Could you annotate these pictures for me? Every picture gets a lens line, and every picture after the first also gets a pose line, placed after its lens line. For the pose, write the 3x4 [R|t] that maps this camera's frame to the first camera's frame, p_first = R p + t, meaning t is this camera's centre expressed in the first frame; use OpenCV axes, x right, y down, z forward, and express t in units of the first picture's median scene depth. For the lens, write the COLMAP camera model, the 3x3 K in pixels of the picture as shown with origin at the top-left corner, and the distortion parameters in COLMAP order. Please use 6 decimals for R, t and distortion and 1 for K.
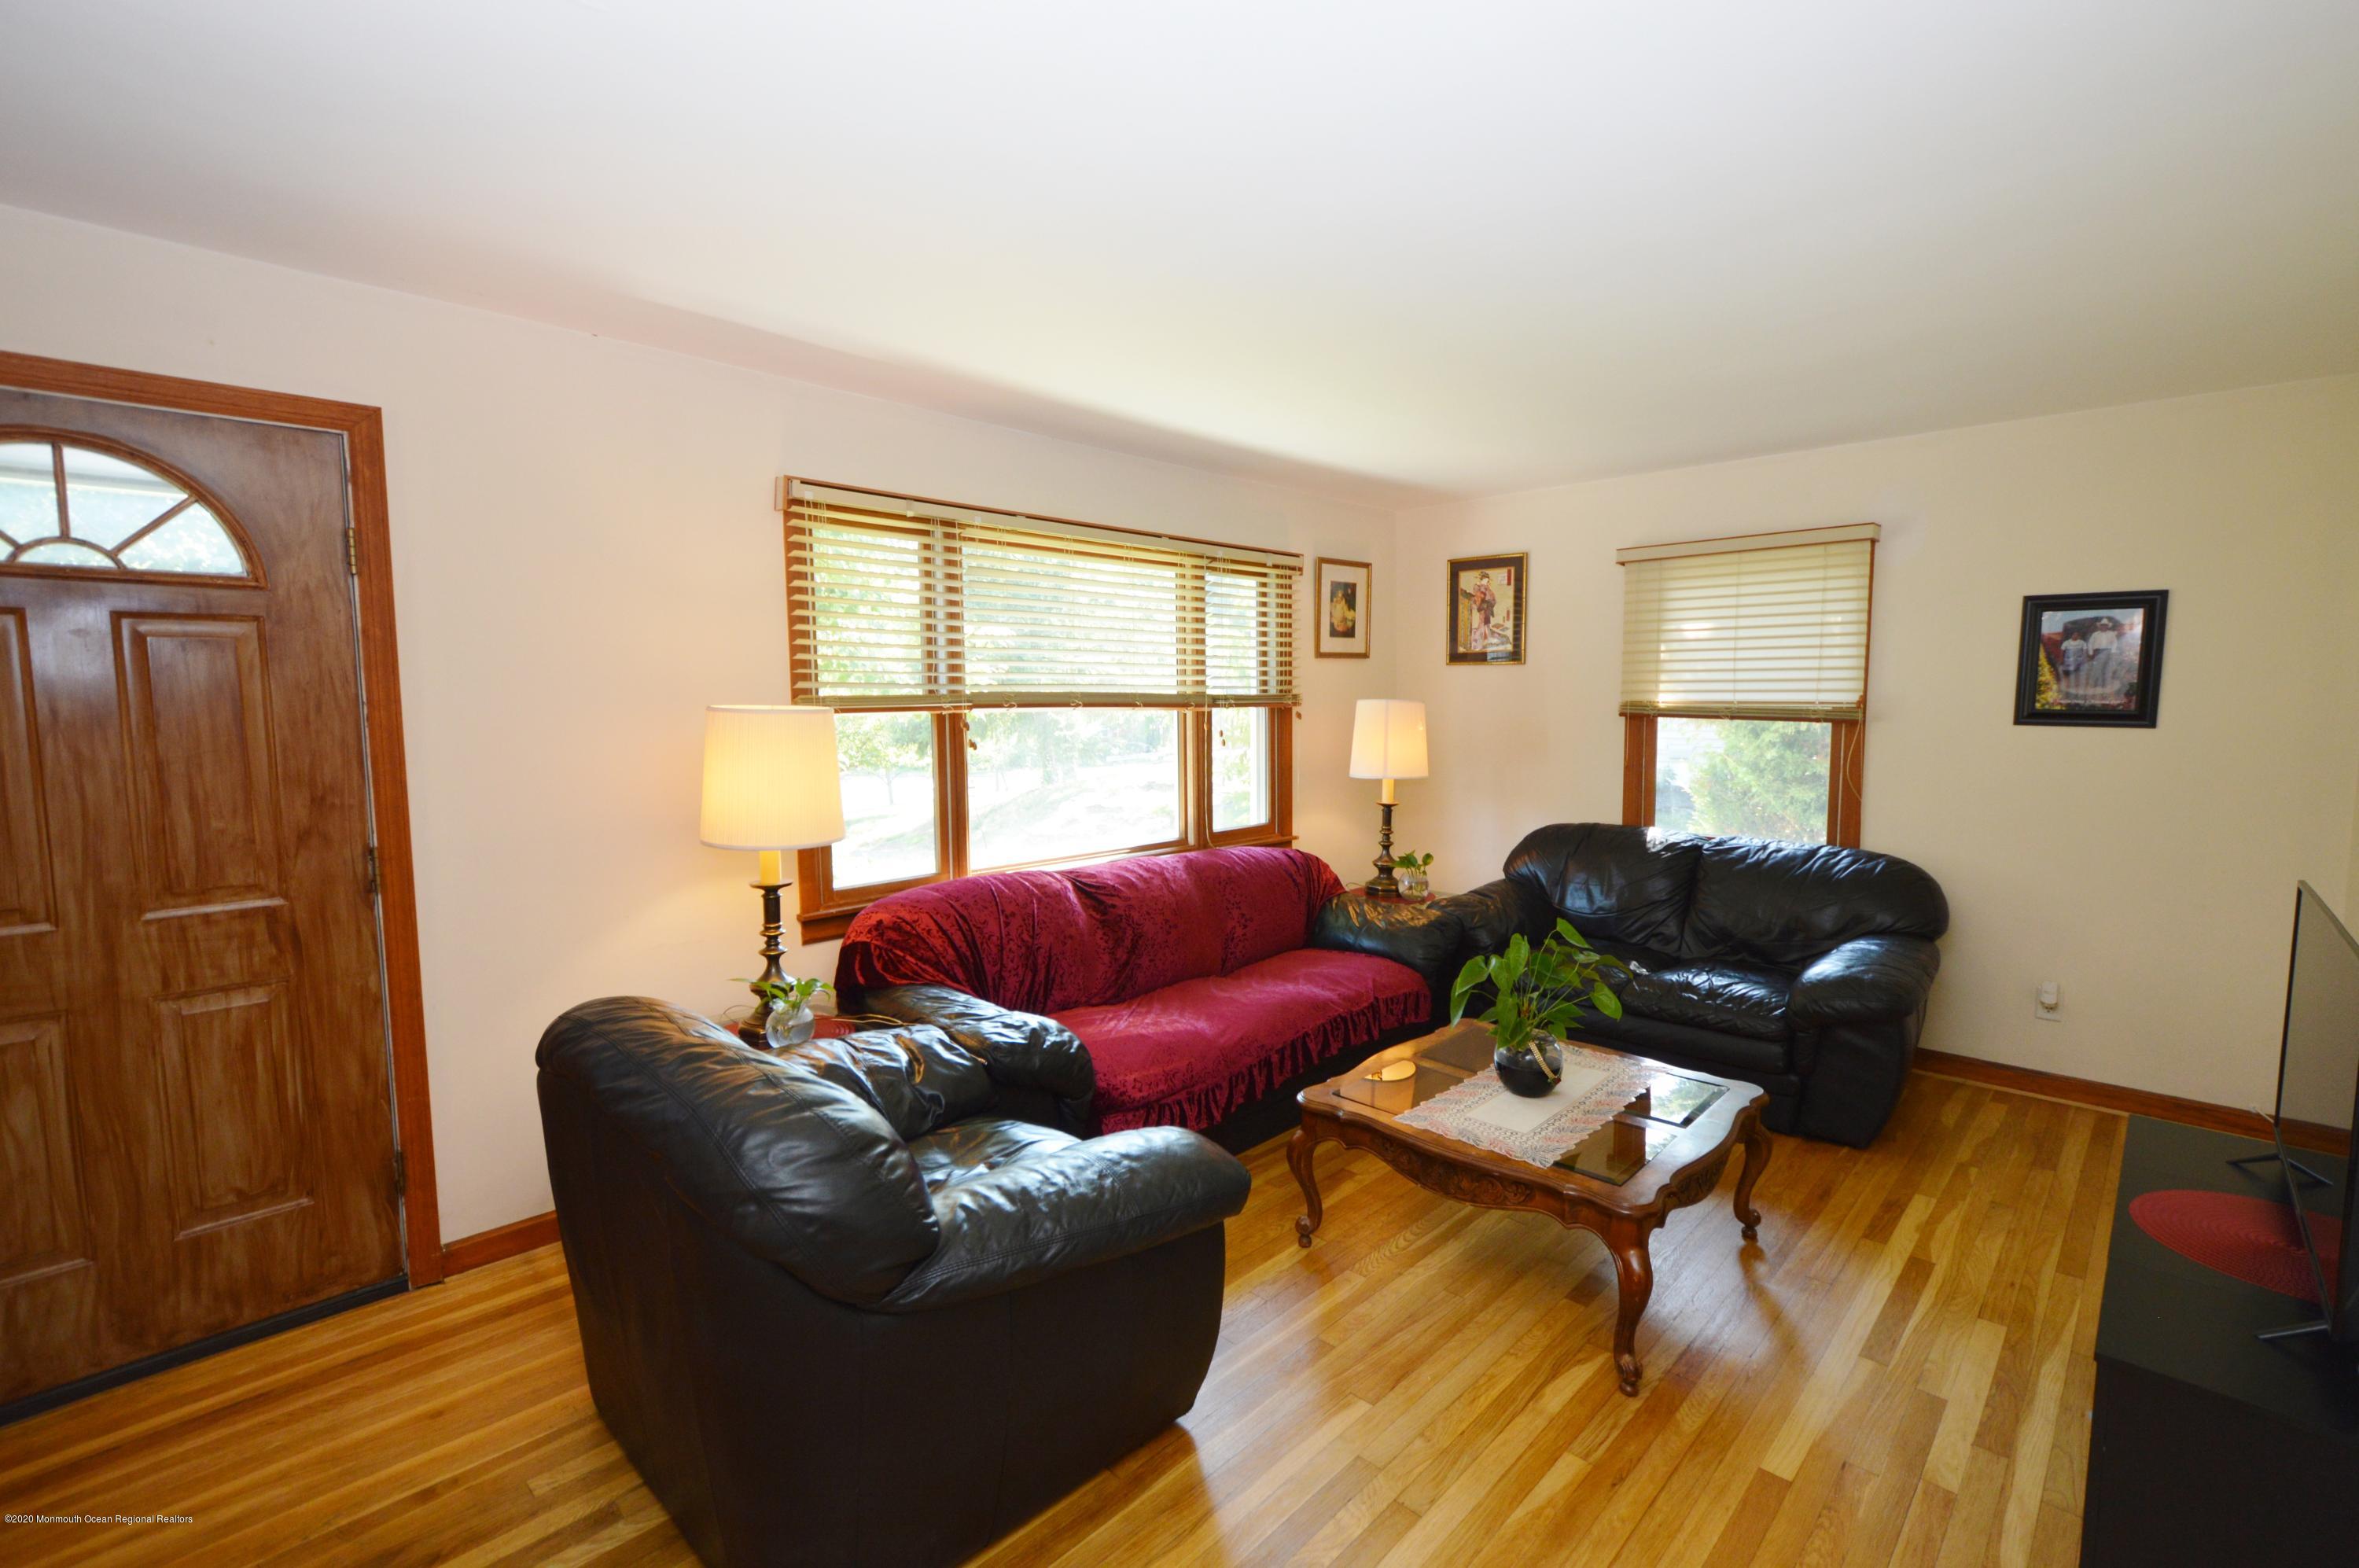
lens RADIAL K [[1060.1, 0, 1195.8], [0, 1060.1, 791.4], [0, 0, 1]] dist [0.011263, -0.008605]
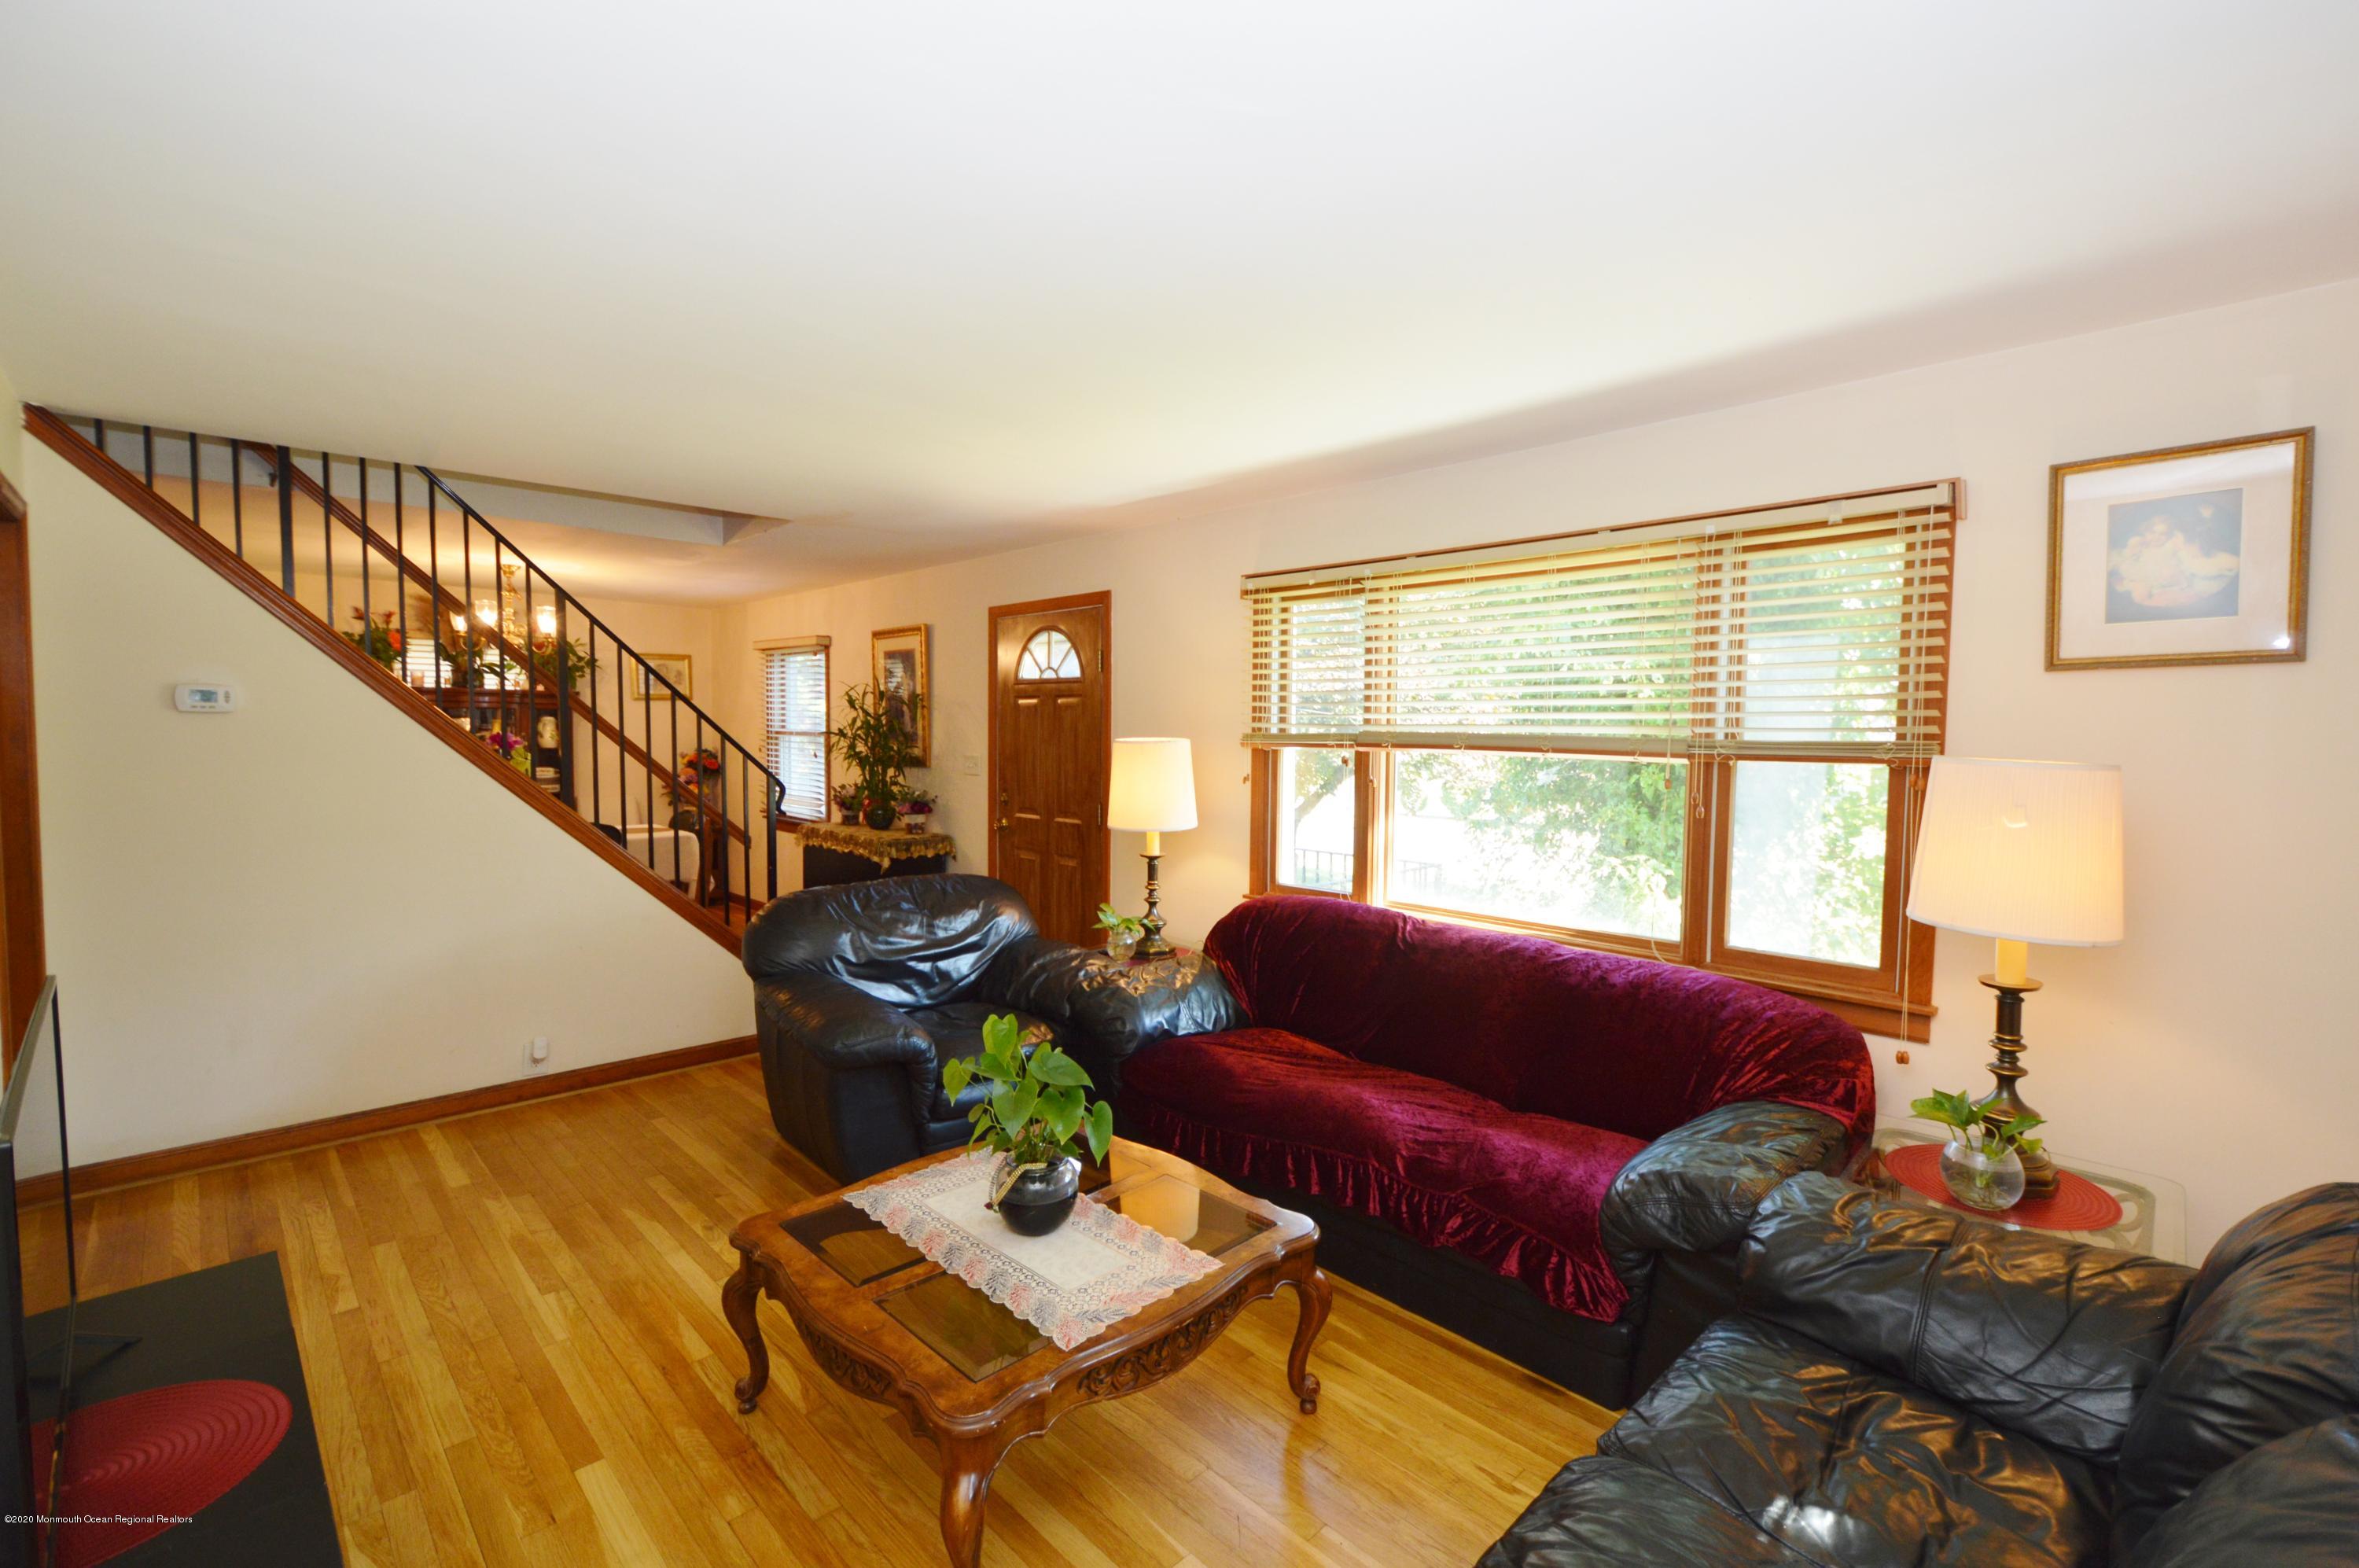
lens RADIAL K [[991.0, 0, 1211.7], [0, 991.0, 780.5], [0, 0, 1]] dist [0.002274, -0.000002]
pose [[-0.014928, 0.049062, -0.998684, 0.704649], [-0.106878, 0.992995, 0.050380, -0.068934], [0.994160, 0.107490, -0.009579, 0.758602]]
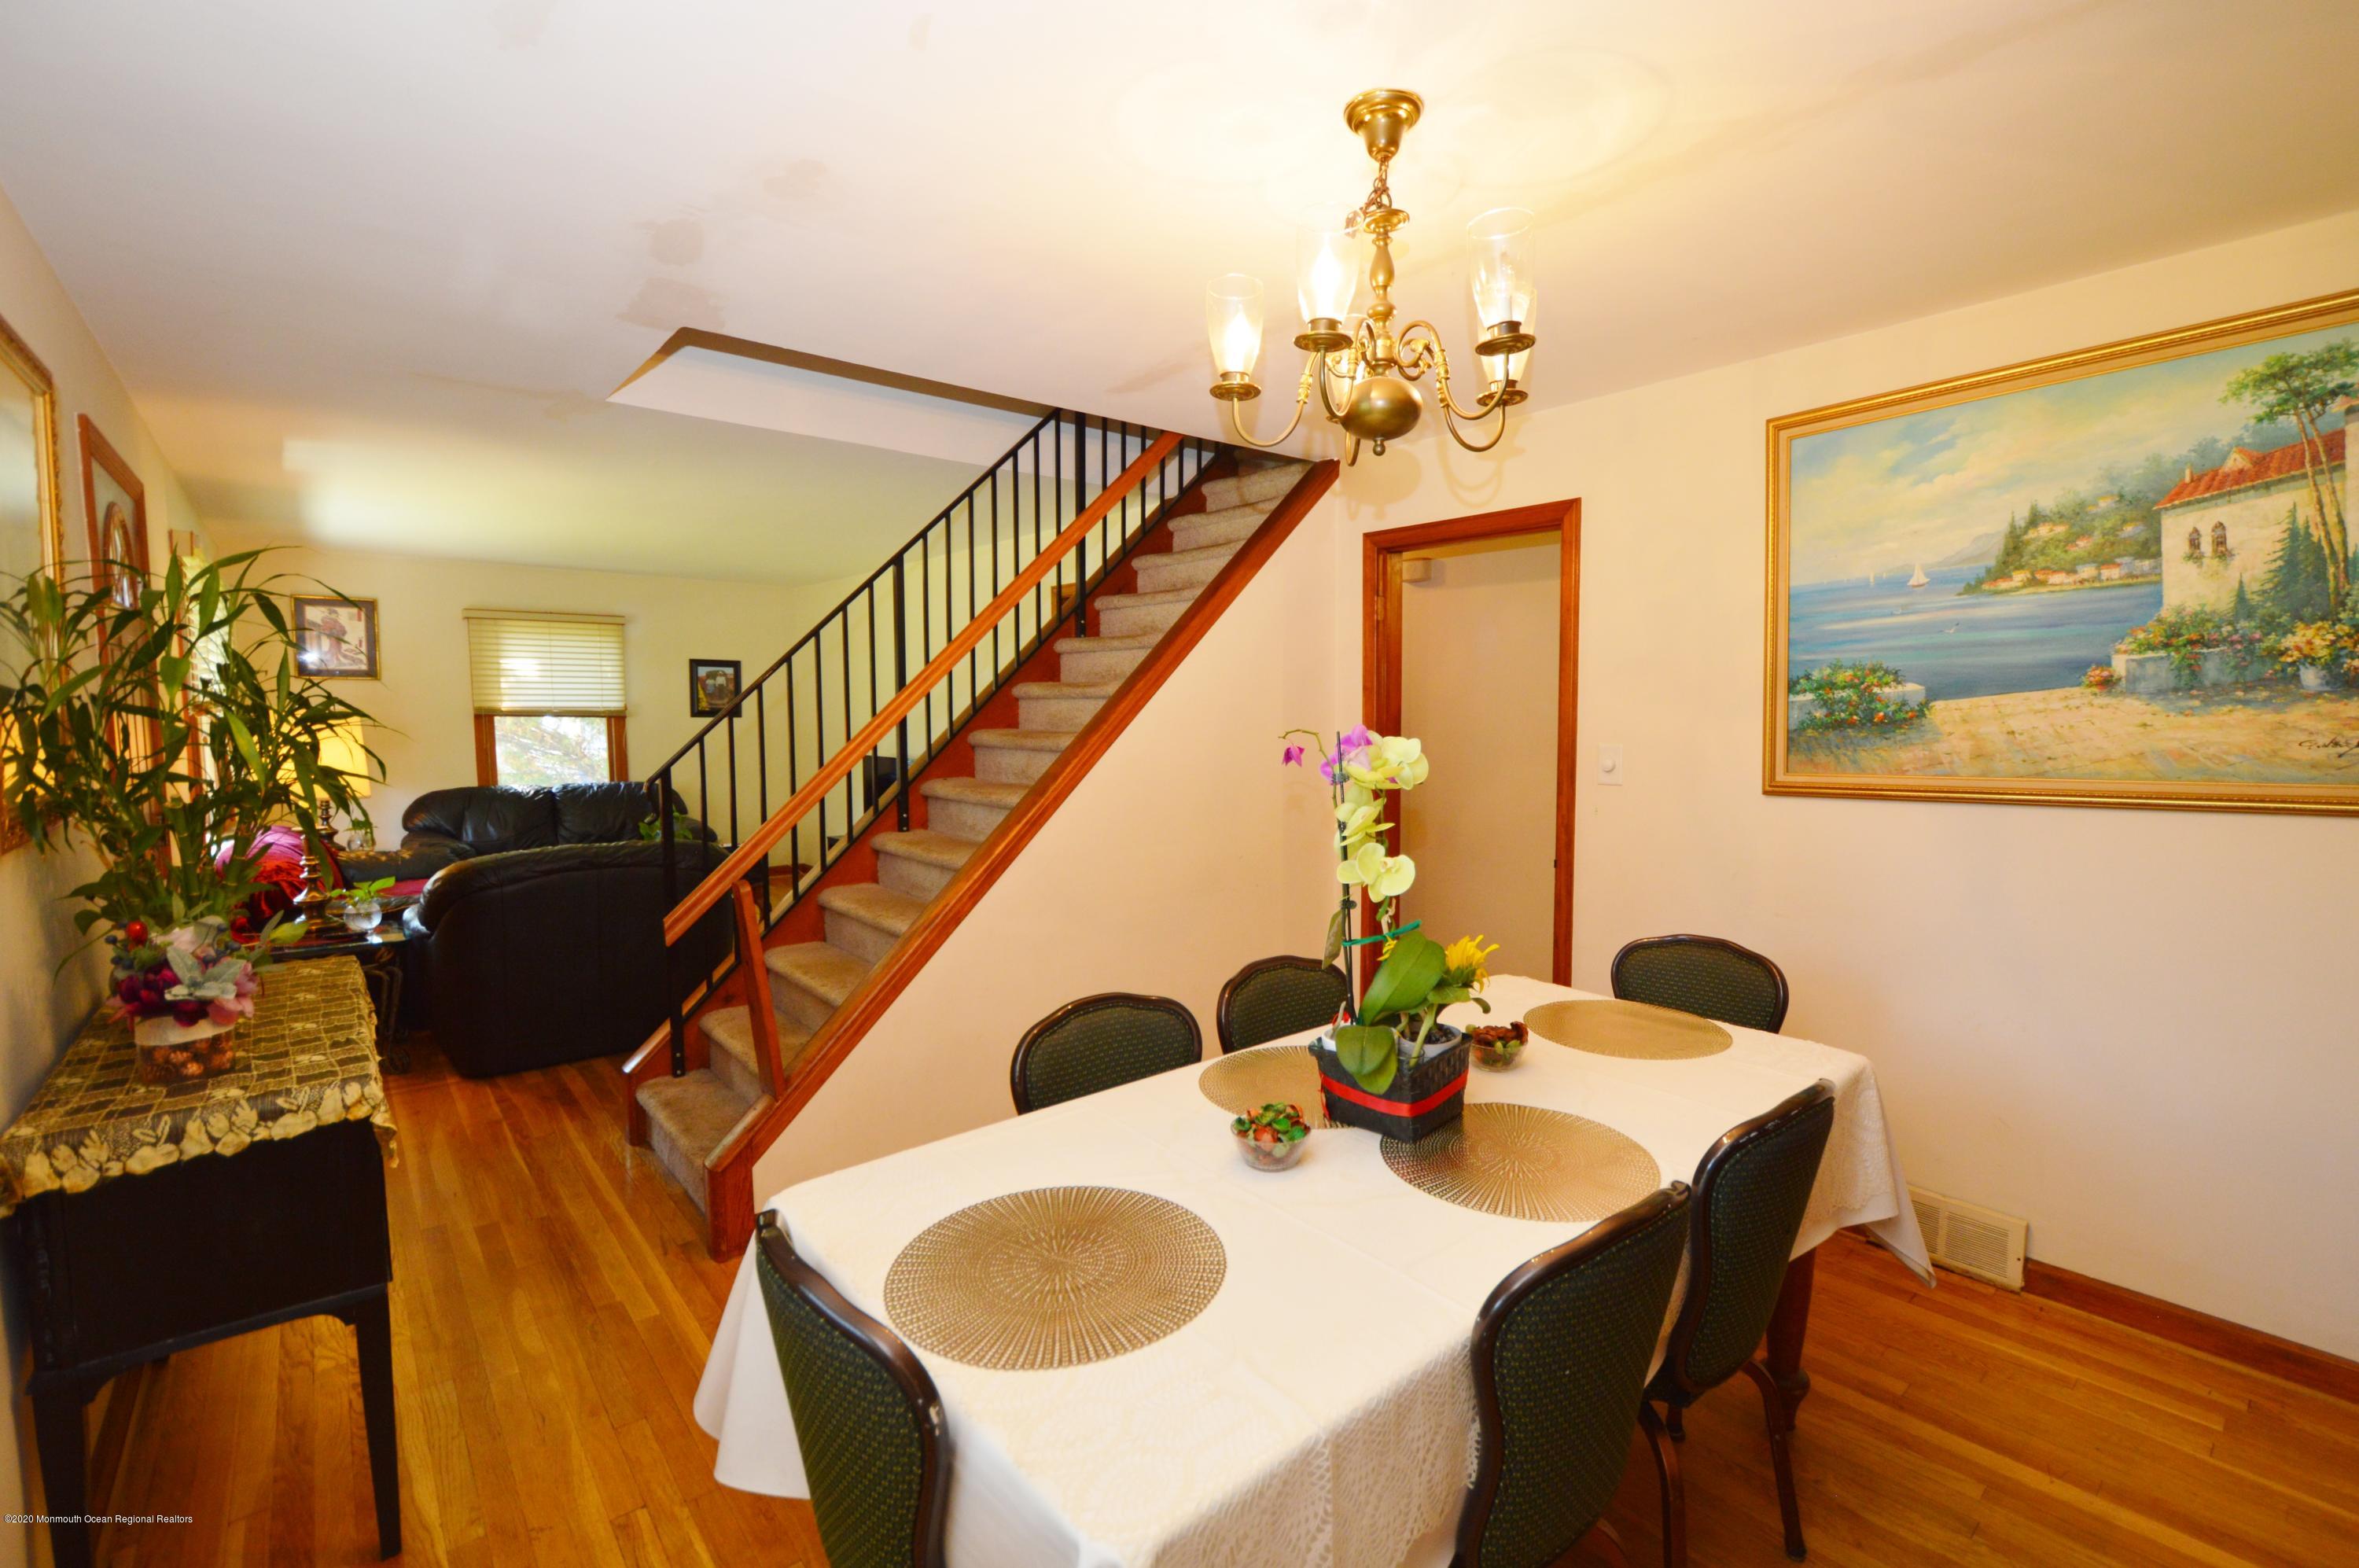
lens RADIAL K [[1060.1, 0, 1195.8], [0, 1060.1, 791.4], [0, 0, 1]] dist [0.011263, -0.008605]
pose [[0.116696, -0.076574, 0.990211, -1.138183], [0.088503, 0.993859, 0.066426, 0.031353], [-0.989217, 0.079885, 0.122756, -0.248124]]
